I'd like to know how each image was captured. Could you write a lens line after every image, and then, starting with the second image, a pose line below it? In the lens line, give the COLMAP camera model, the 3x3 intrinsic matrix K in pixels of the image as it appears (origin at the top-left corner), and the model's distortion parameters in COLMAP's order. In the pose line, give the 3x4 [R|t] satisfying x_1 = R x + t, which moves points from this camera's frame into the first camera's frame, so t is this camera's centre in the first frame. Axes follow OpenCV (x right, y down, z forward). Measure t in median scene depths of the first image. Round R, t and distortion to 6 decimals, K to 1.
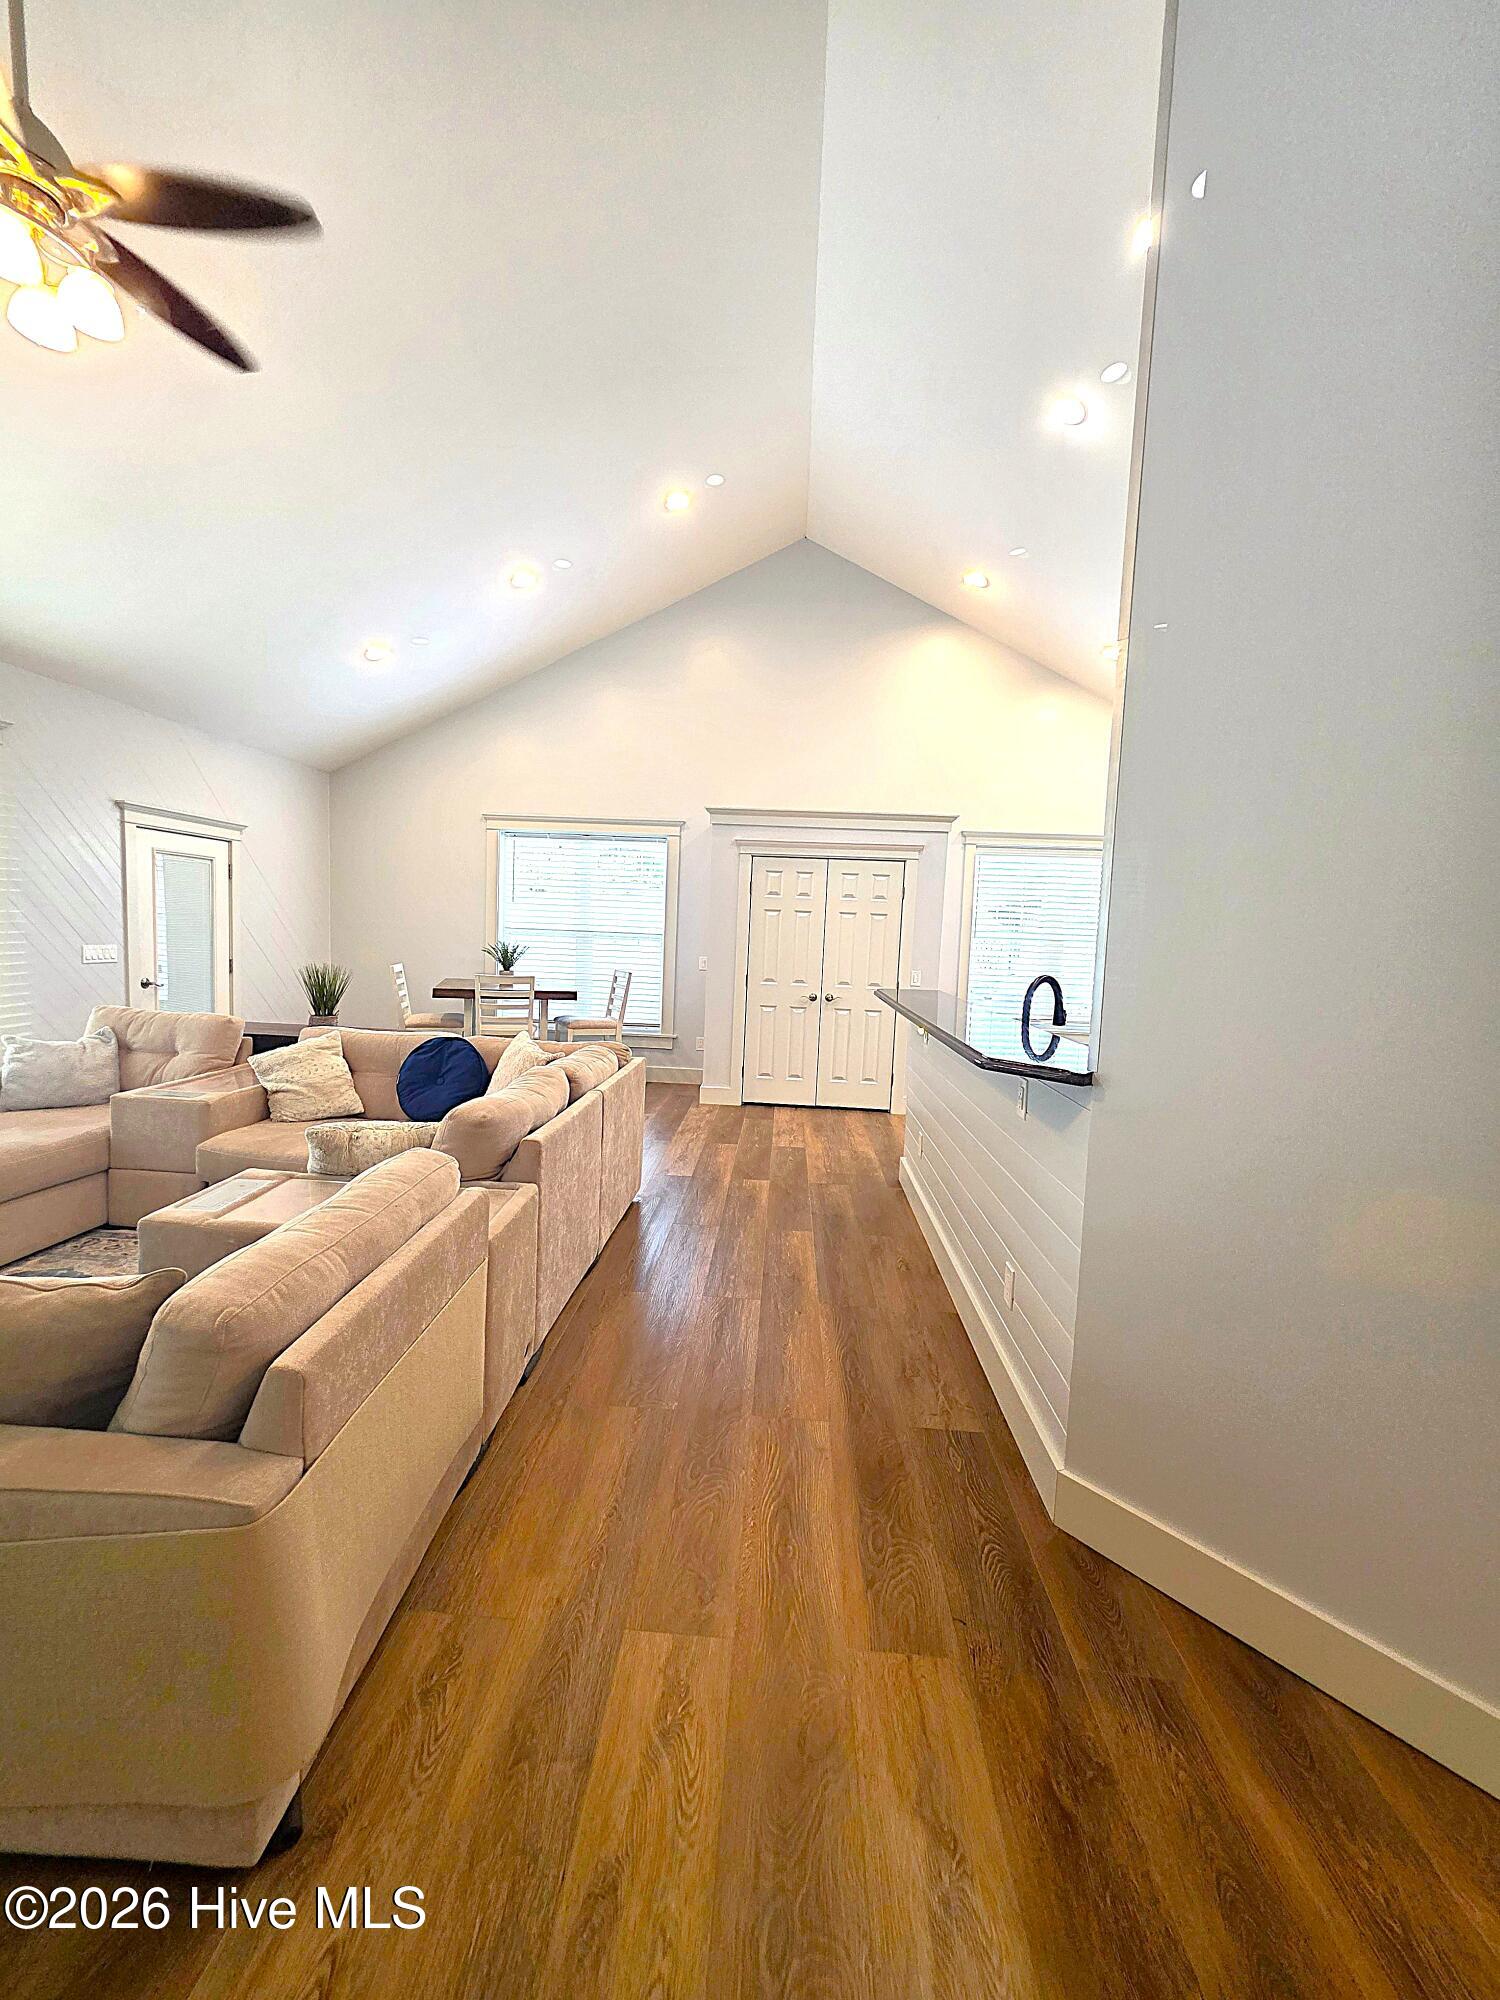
lens RADIAL K [[795.9, 0, 742.9], [0, 795.9, 996.8], [0, 0, 1]] dist [0.005686, -0.000390]
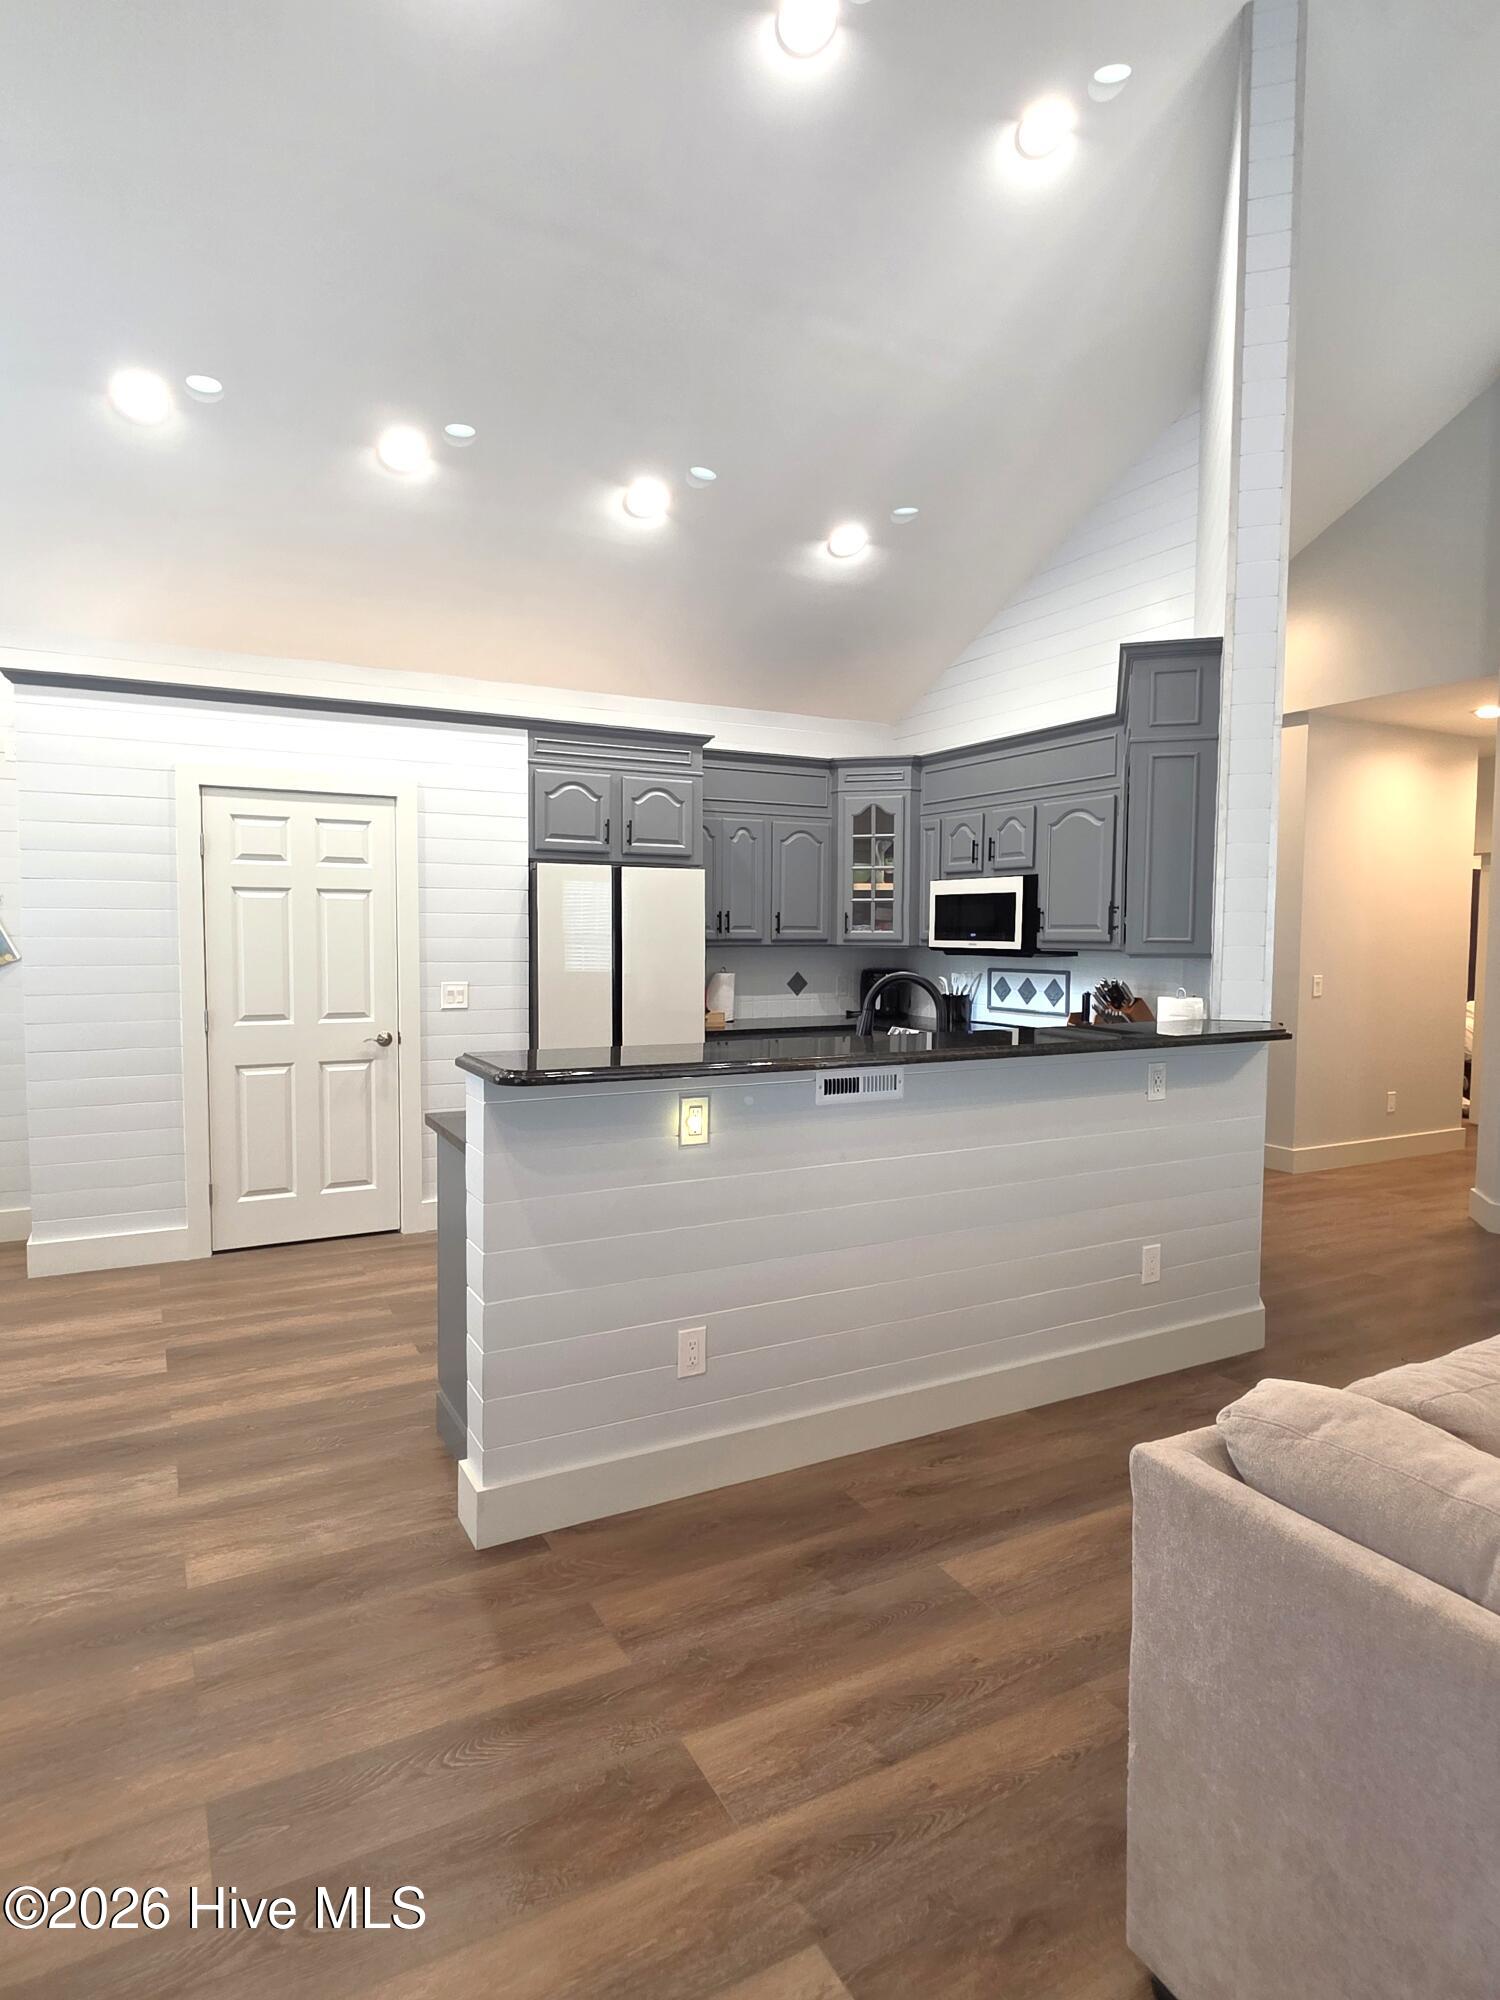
lens RADIAL K [[1118.6, 0, 737.9], [0, 1118.6, 999.0], [0, 0, 1]] dist [0.006112, -0.002152]
pose [[-0.521712, -0.095686, 0.847739, -0.254856], [0.042993, 0.989479, 0.138143, -0.087961], [-0.852038, 0.108518, -0.512109, 0.941392]]
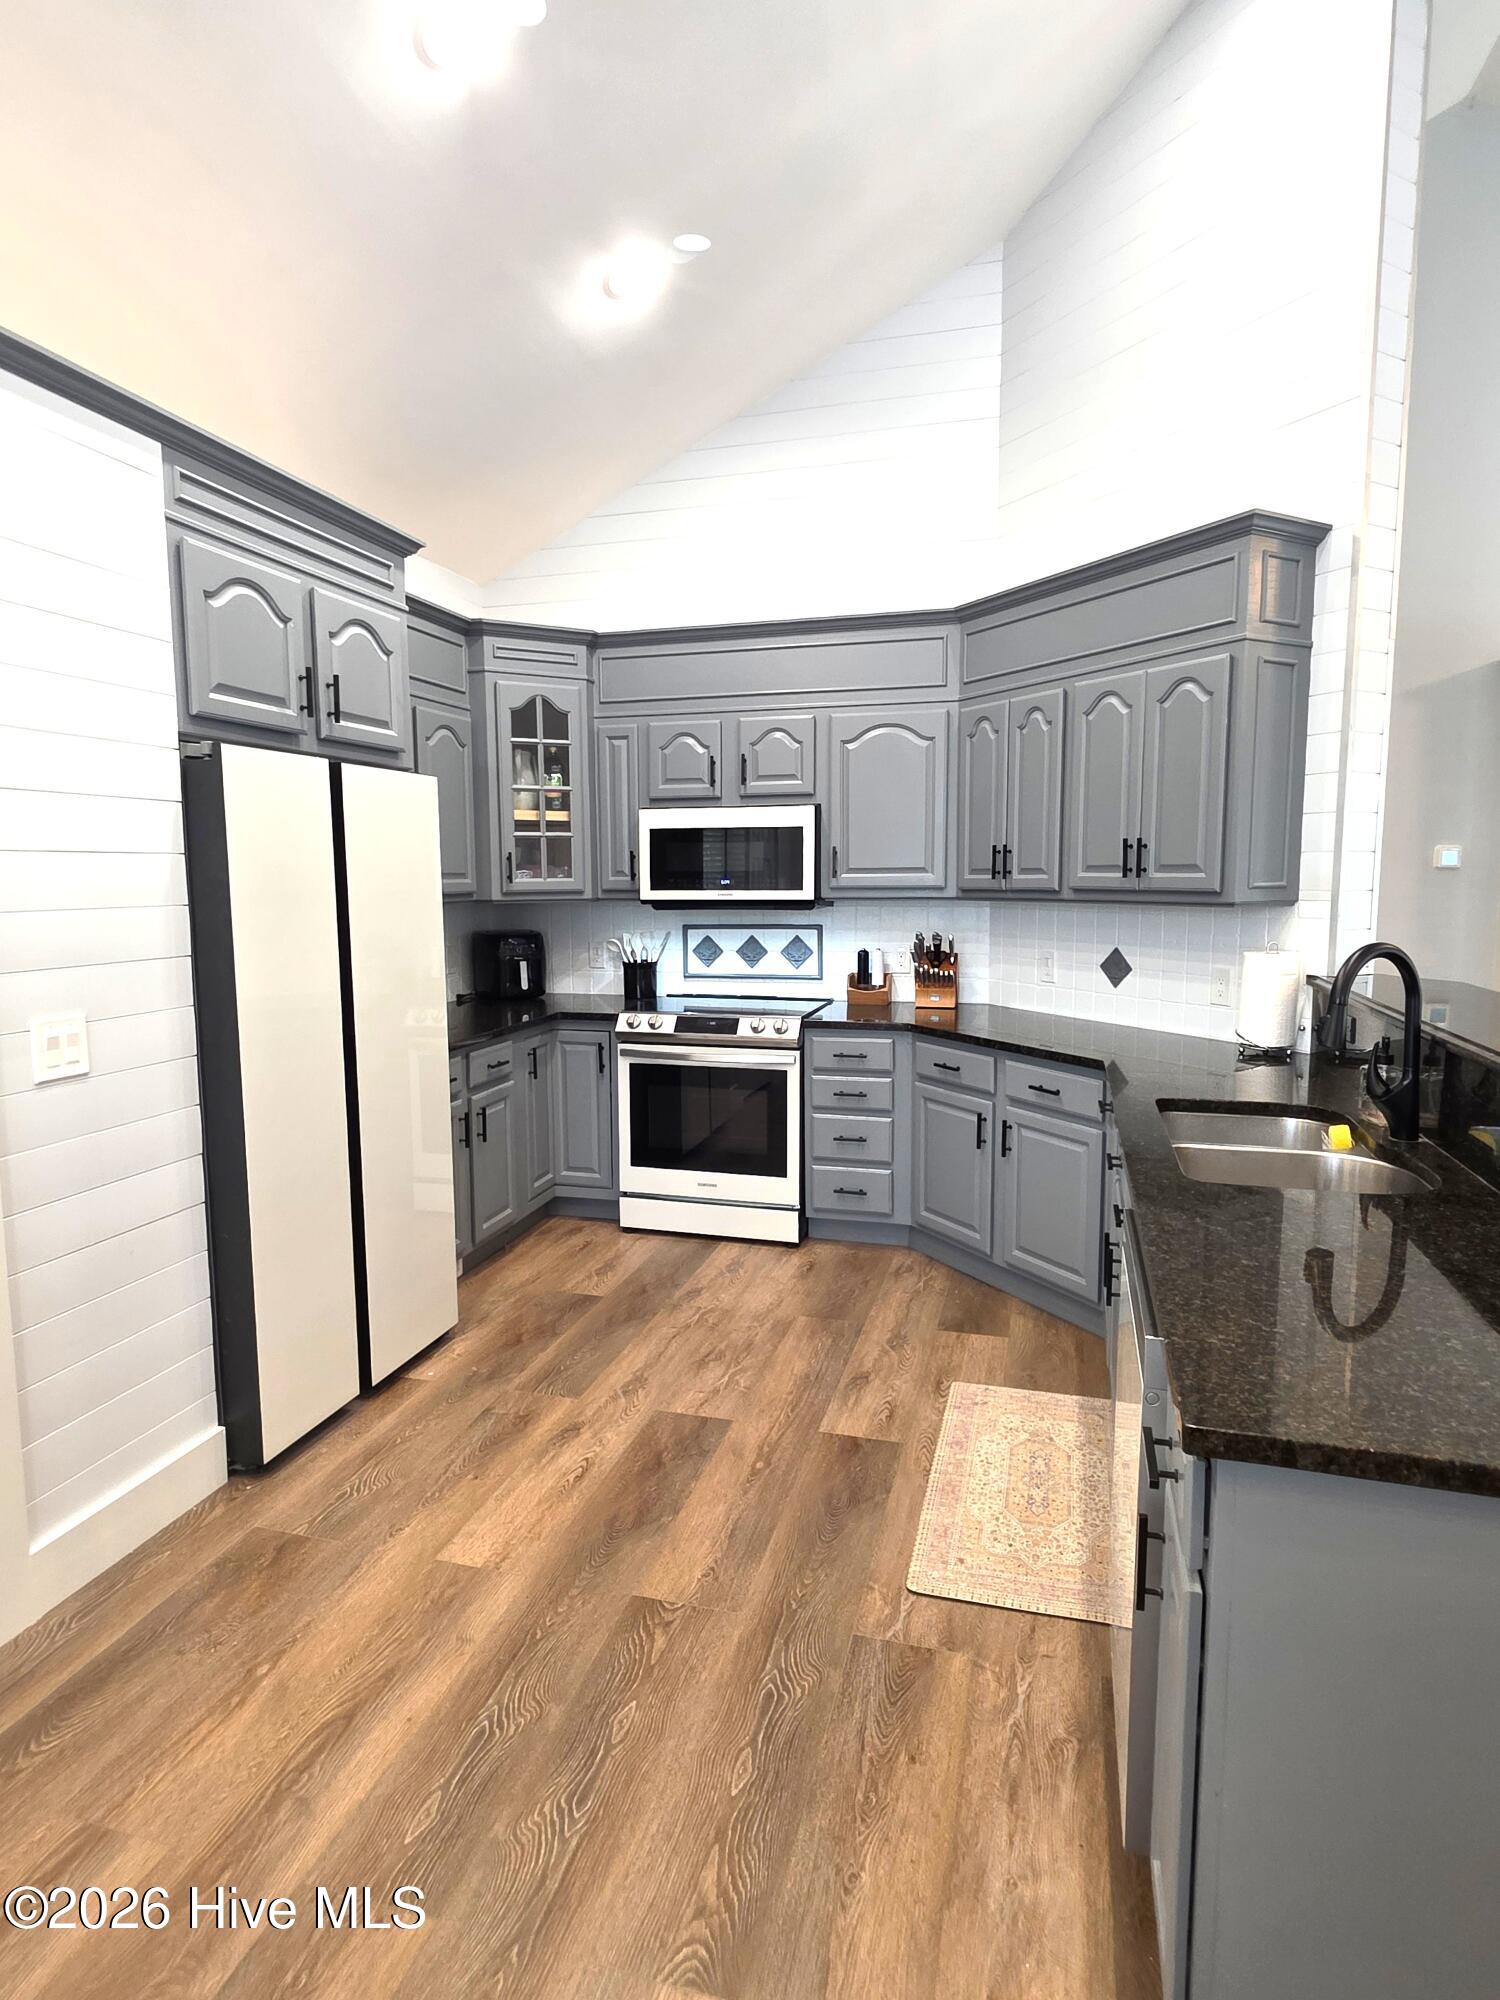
lens RADIAL K [[1118.6, 0, 733.4], [0, 1118.6, 1001.5], [0, 0, 1]] dist [0.006112, -0.002152]
pose [[-0.974702, -0.059202, 0.215524, 0.344576], [-0.014694, 0.979170, 0.202512, -0.071123], [-0.223023, 0.194222, -0.955269, 0.985000]]
